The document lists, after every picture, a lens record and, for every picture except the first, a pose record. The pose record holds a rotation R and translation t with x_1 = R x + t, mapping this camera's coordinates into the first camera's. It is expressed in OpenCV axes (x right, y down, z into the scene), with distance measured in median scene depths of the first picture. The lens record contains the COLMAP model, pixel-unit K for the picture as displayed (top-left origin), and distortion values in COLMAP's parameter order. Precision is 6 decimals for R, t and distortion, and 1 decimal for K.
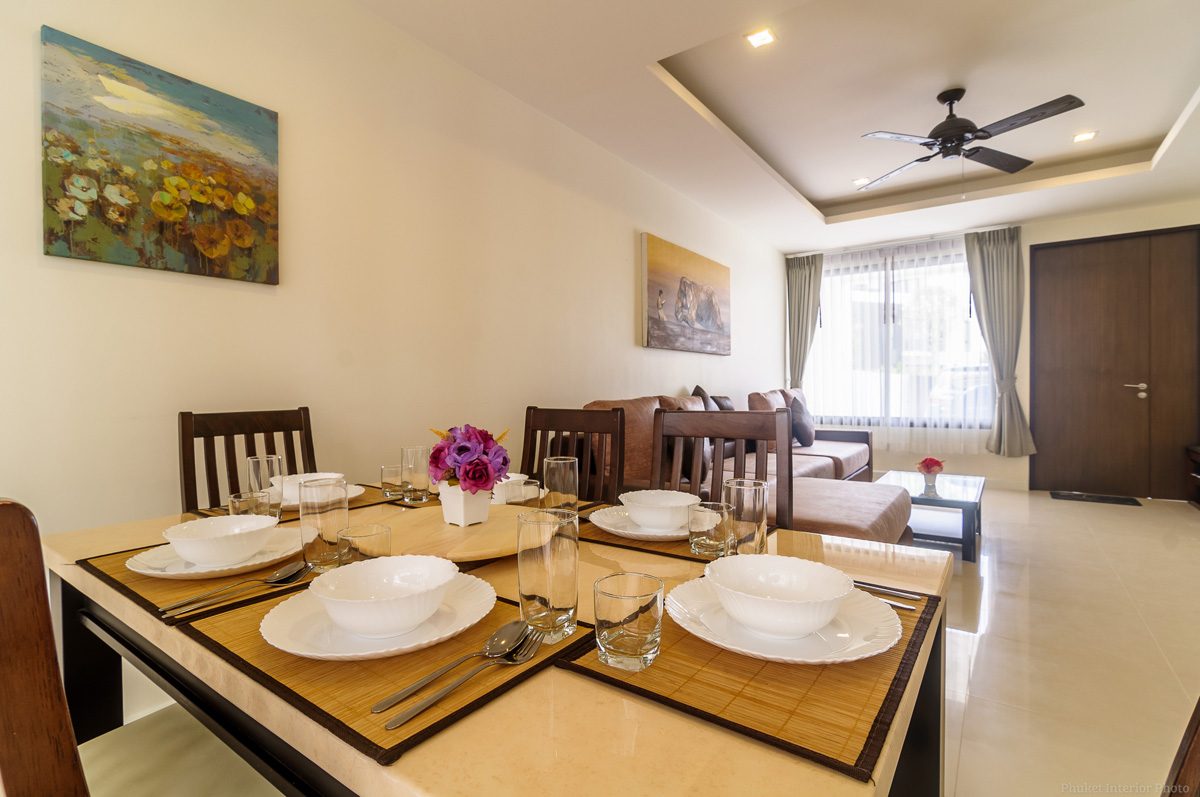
lens RADIAL K [[571.2, 0, 594.0], [0, 571.2, 395.4], [0, 0, 1]] dist [-0.002159, 0.000839]
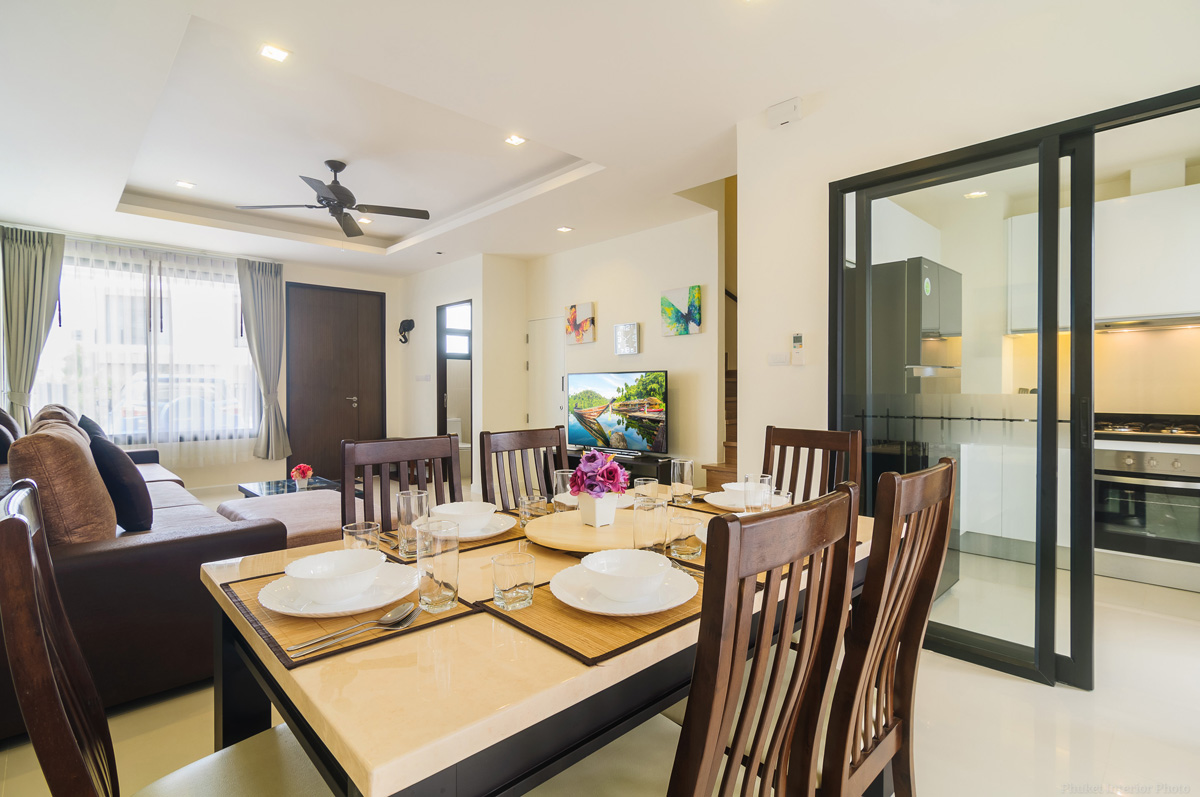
lens RADIAL K [[571.2, 0, 594.0], [0, 571.2, 395.4], [0, 0, 1]] dist [-0.002159, 0.000839]
pose [[0.189343, -0.001844, 0.981909, -0.334263], [0.013902, 0.999903, -0.000802, -0.016306], [-0.981813, 0.013802, 0.189350, 0.165251]]
